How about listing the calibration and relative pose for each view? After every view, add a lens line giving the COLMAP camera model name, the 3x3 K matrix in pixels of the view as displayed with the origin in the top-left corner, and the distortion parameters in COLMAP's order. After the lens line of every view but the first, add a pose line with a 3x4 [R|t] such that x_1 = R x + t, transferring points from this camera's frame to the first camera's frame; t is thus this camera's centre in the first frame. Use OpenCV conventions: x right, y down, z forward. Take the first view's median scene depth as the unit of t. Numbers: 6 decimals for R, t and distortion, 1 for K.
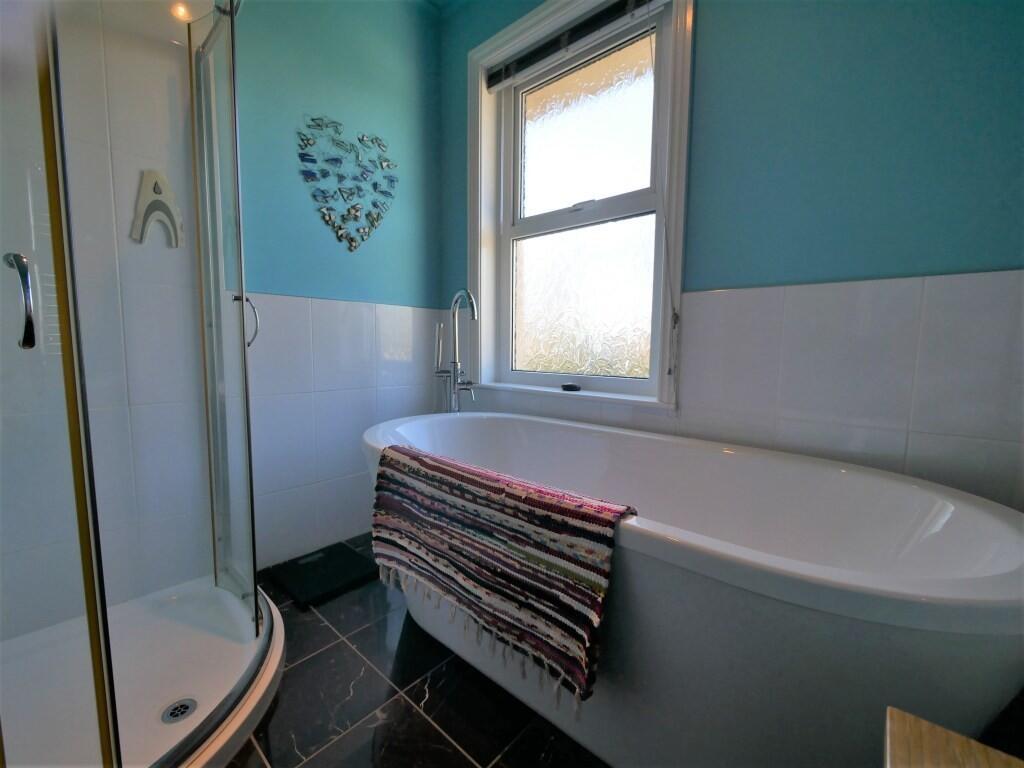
lens RADIAL K [[428.6, 0, 508.4], [0, 428.6, 384.3], [0, 0, 1]] dist [-0.000723, -0.000354]
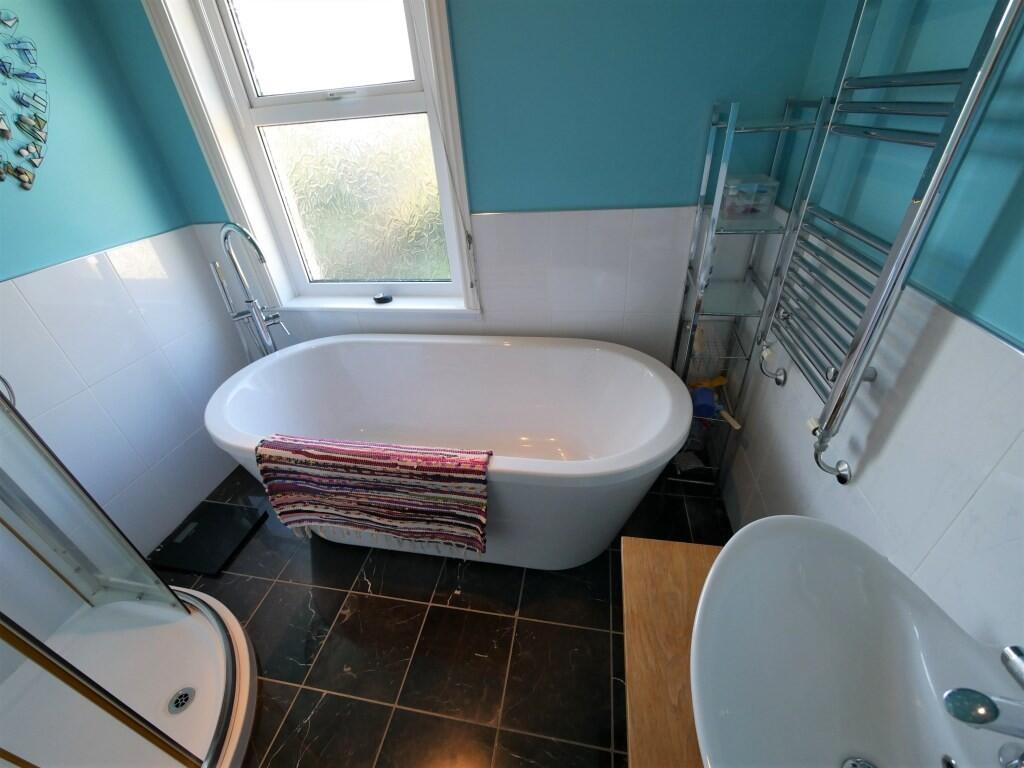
lens RADIAL K [[428.6, 0, 509.9], [0, 428.6, 387.5], [0, 0, 1]] dist [-0.000723, -0.000354]
pose [[0.856589, -0.337431, 0.390378, -0.120725], [0.123451, 0.868593, 0.479902, -0.450252], [-0.501014, -0.362886, 0.785684, -0.112532]]
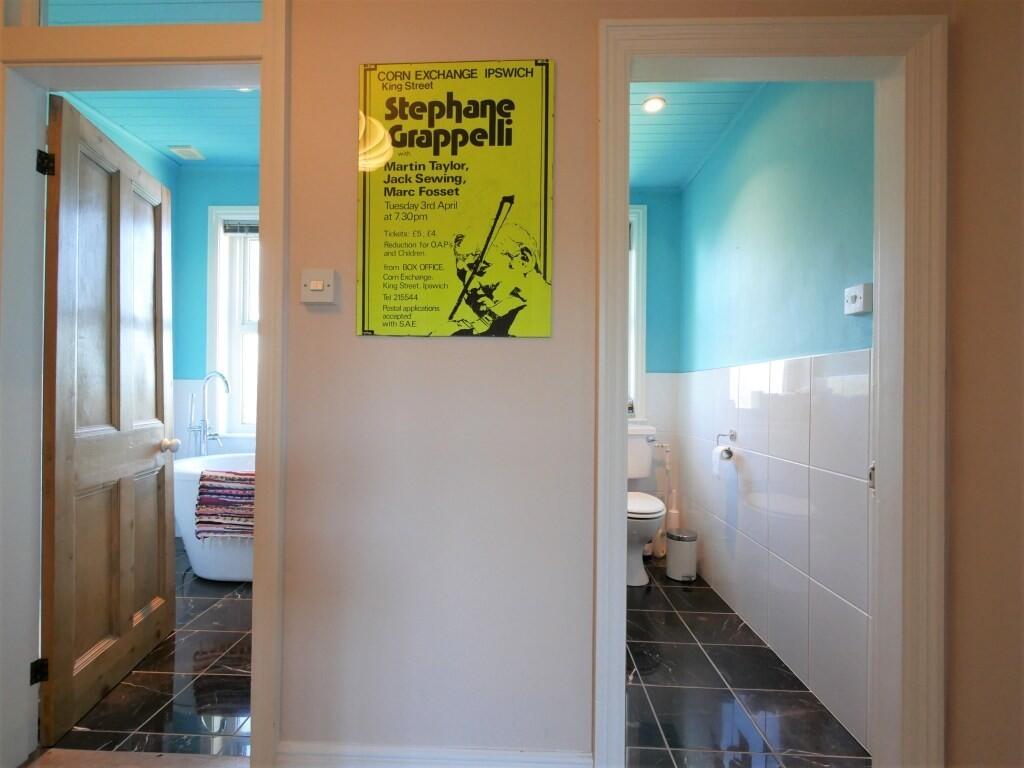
lens RADIAL K [[484.1, 0, 509.0], [0, 484.1, 384.4], [0, 0, 1]] dist [0.004394, 0.000017]
pose [[0.770644, 0.000498, 0.637266, -0.641237], [0.058065, 0.995785, -0.070996, 0.002933], [-0.634615, 0.091715, 0.767367, -1.531763]]
